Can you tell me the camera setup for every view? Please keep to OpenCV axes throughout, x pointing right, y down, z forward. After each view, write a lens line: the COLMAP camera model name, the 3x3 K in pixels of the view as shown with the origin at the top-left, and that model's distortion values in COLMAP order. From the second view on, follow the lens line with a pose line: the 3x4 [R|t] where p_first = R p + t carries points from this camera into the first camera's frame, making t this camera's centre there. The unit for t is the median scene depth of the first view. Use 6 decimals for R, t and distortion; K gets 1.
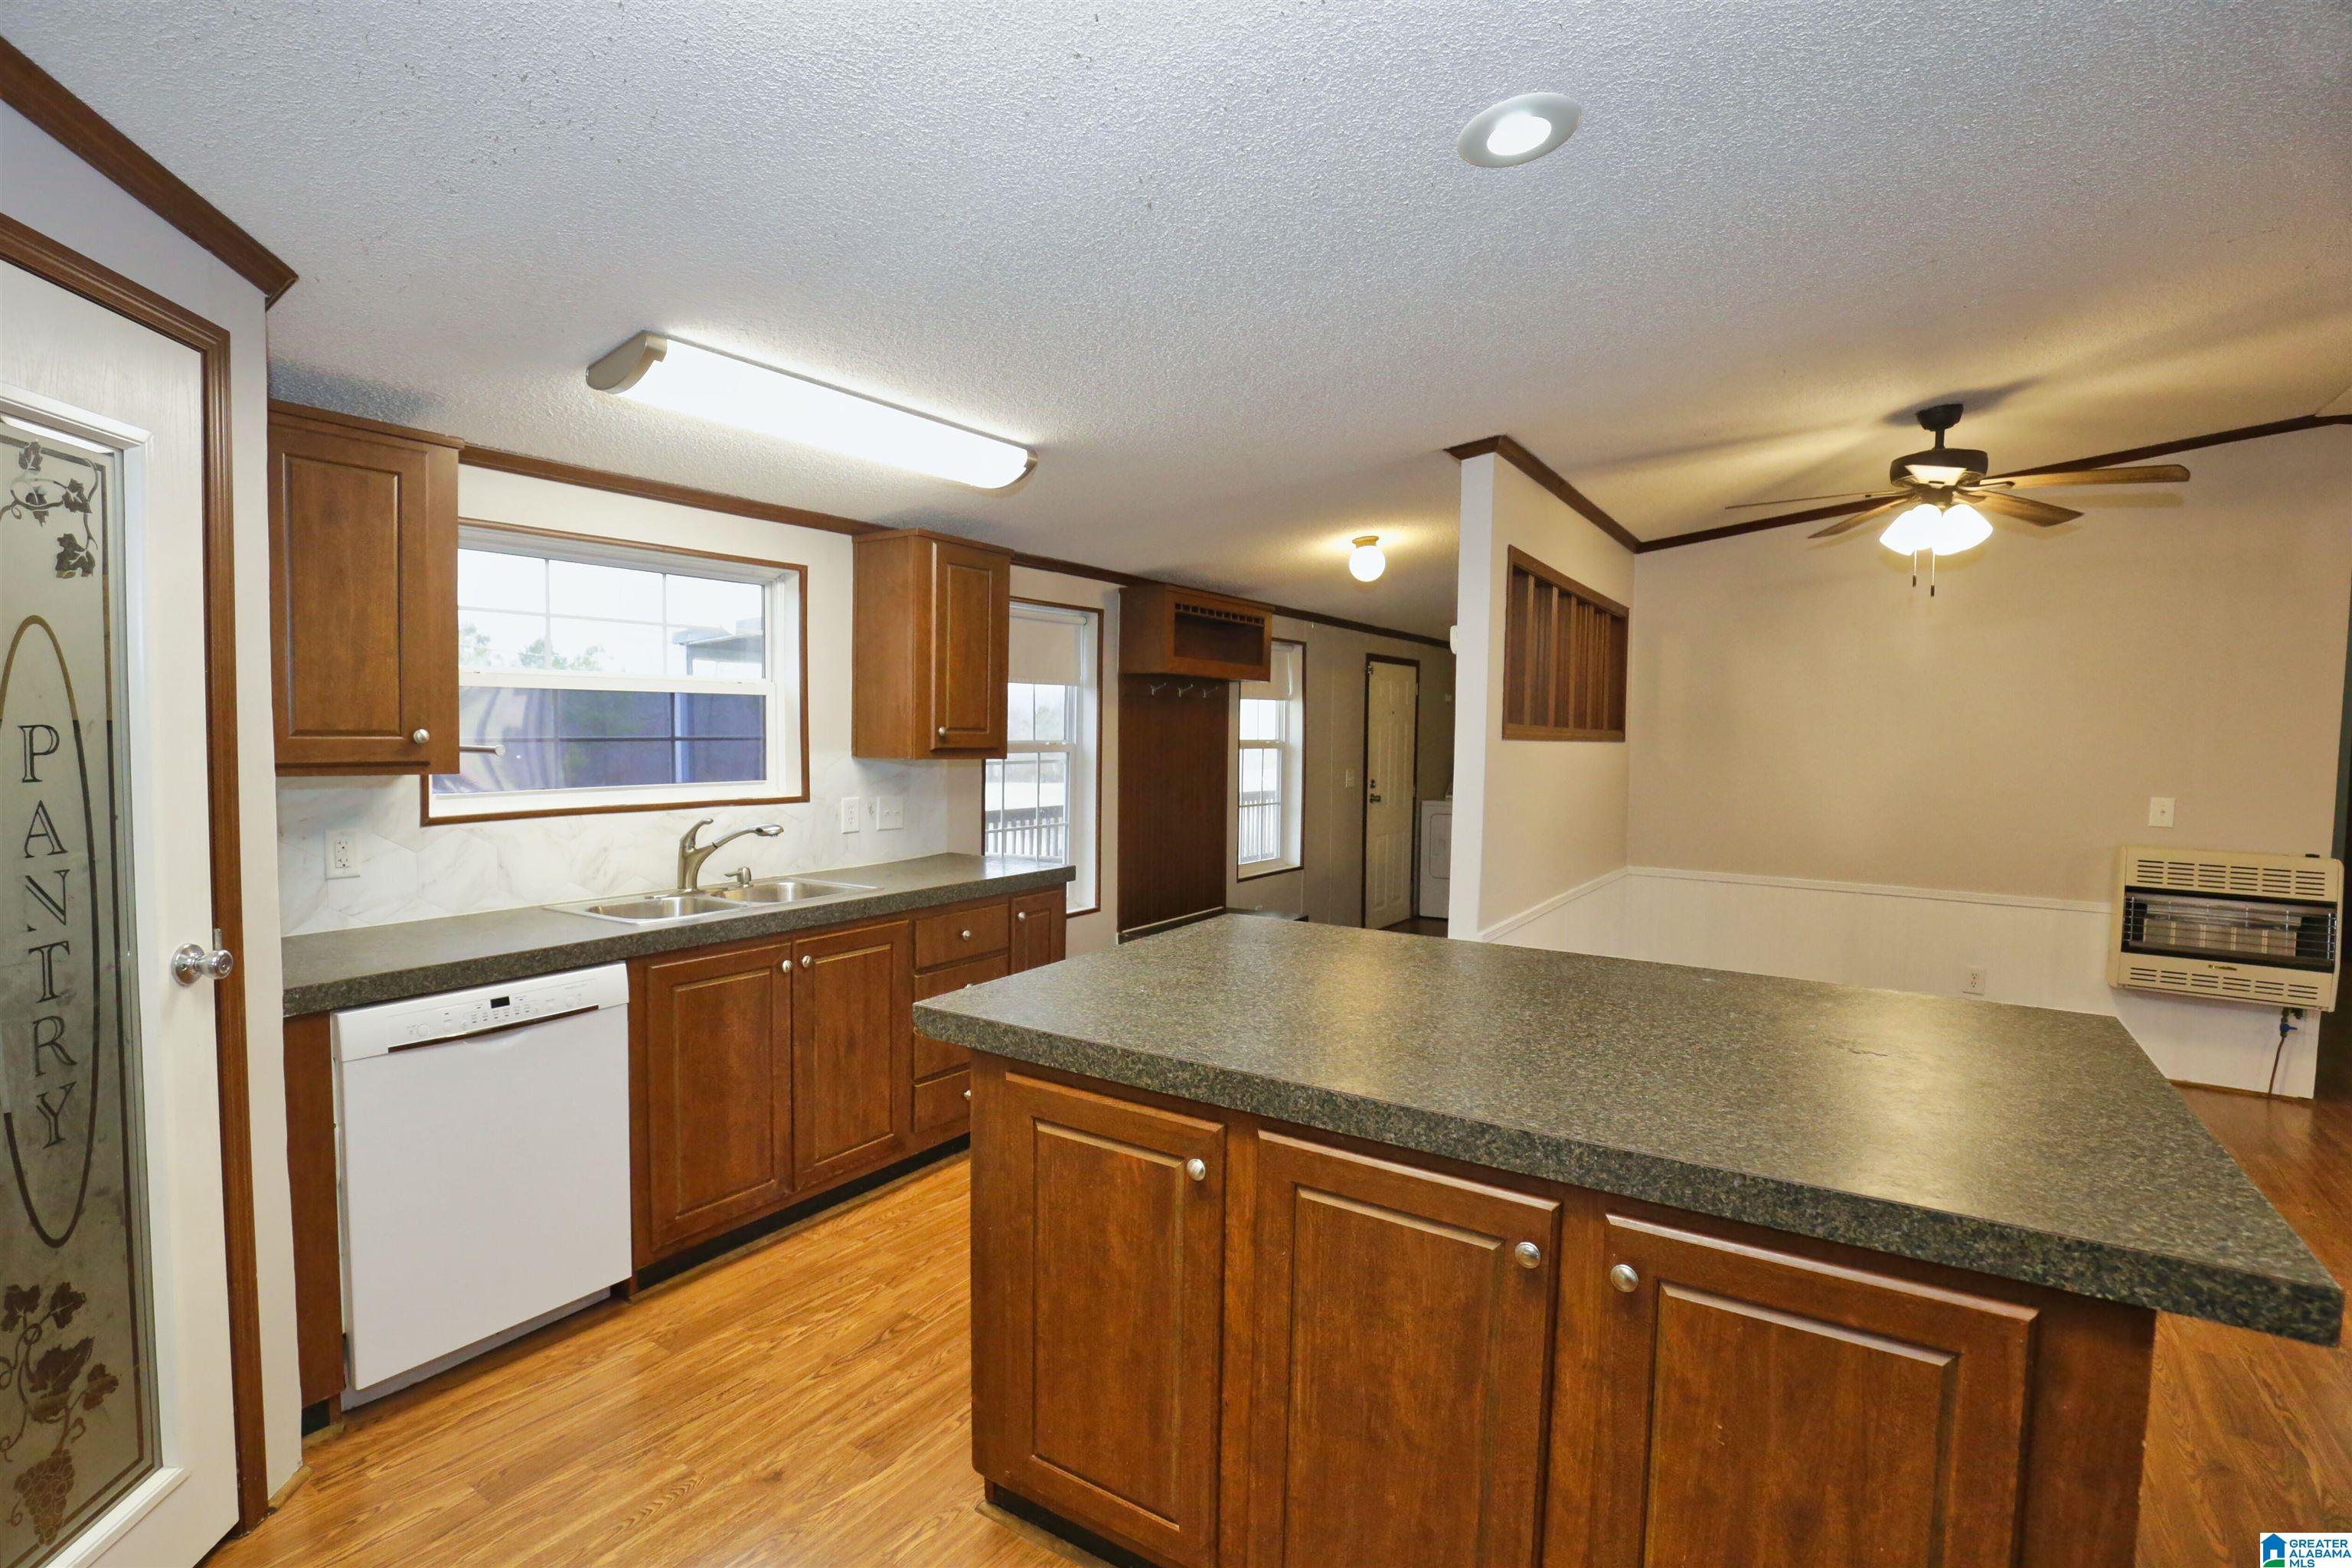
lens RADIAL K [[1121.6, 0, 1176.0], [0, 1121.6, 784.0], [0, 0, 1]] dist [0.000120, -0.000162]
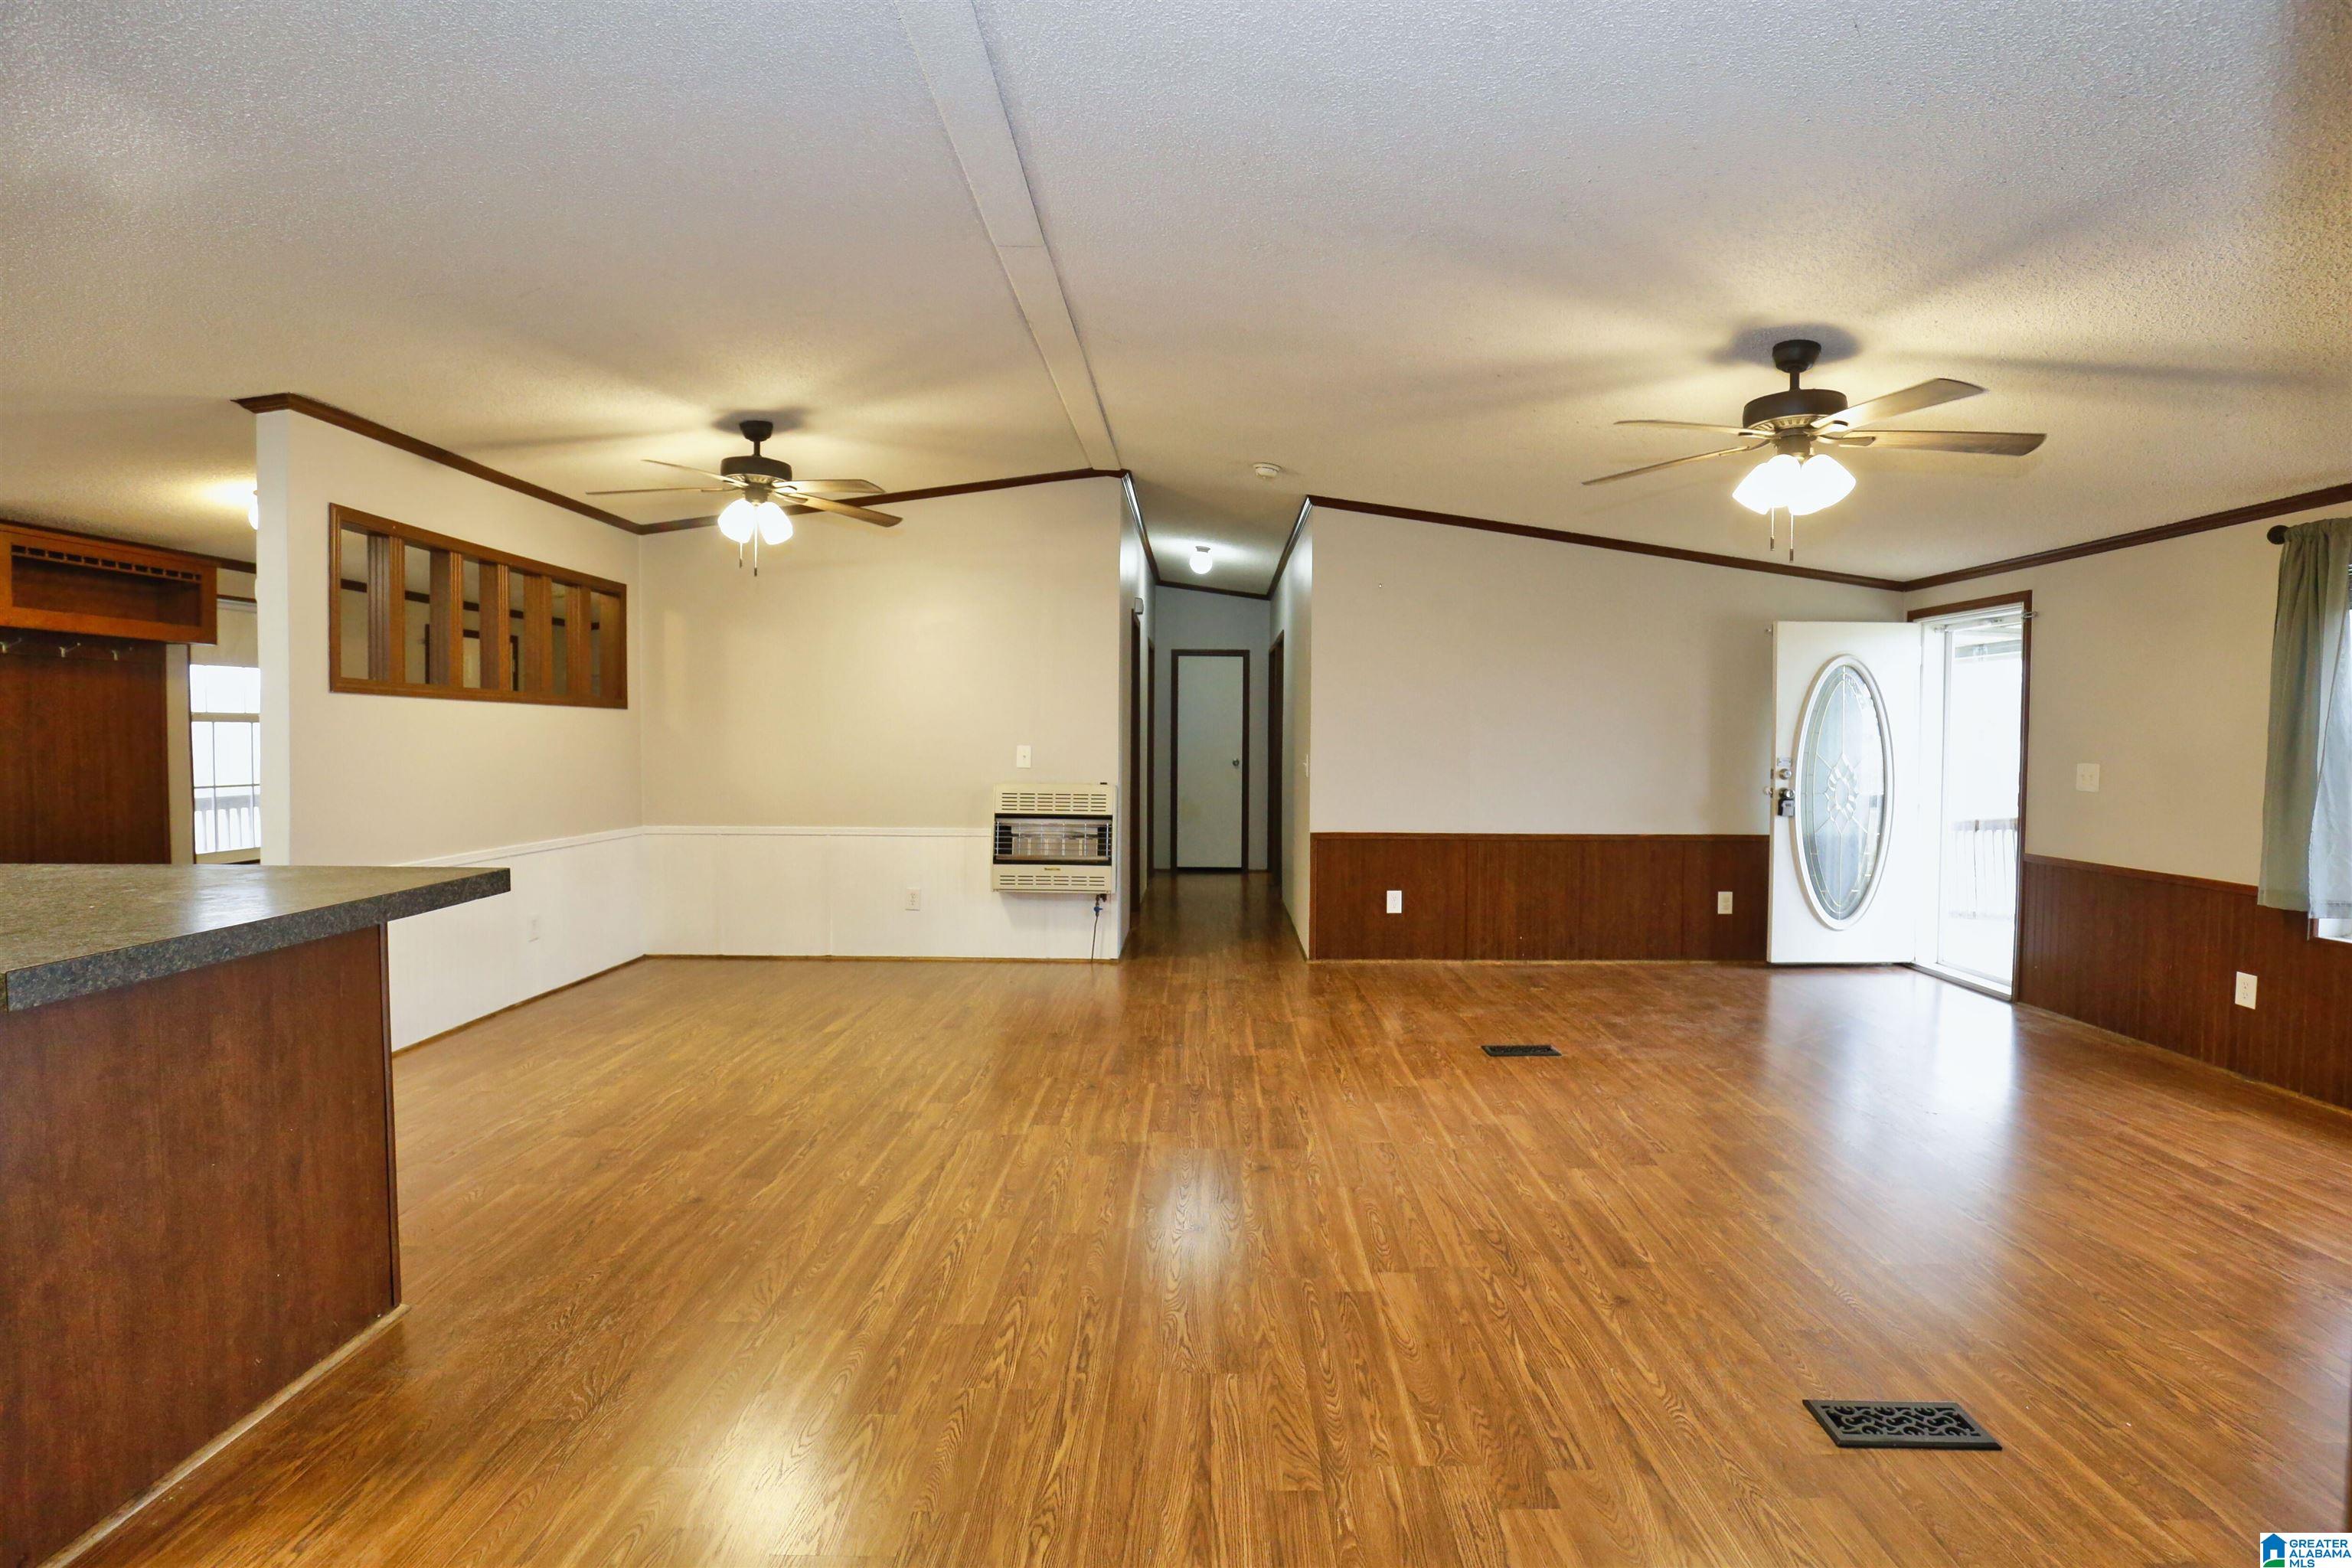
lens RADIAL K [[1121.6, 0, 1176.0], [0, 1121.6, 784.0], [0, 0, 1]] dist [0.000120, -0.000162]
pose [[0.856091, -0.036997, 0.515500, 0.363903], [0.036972, 0.999263, 0.010318, 0.052261], [-0.515502, 0.010226, 0.856828, -0.232488]]
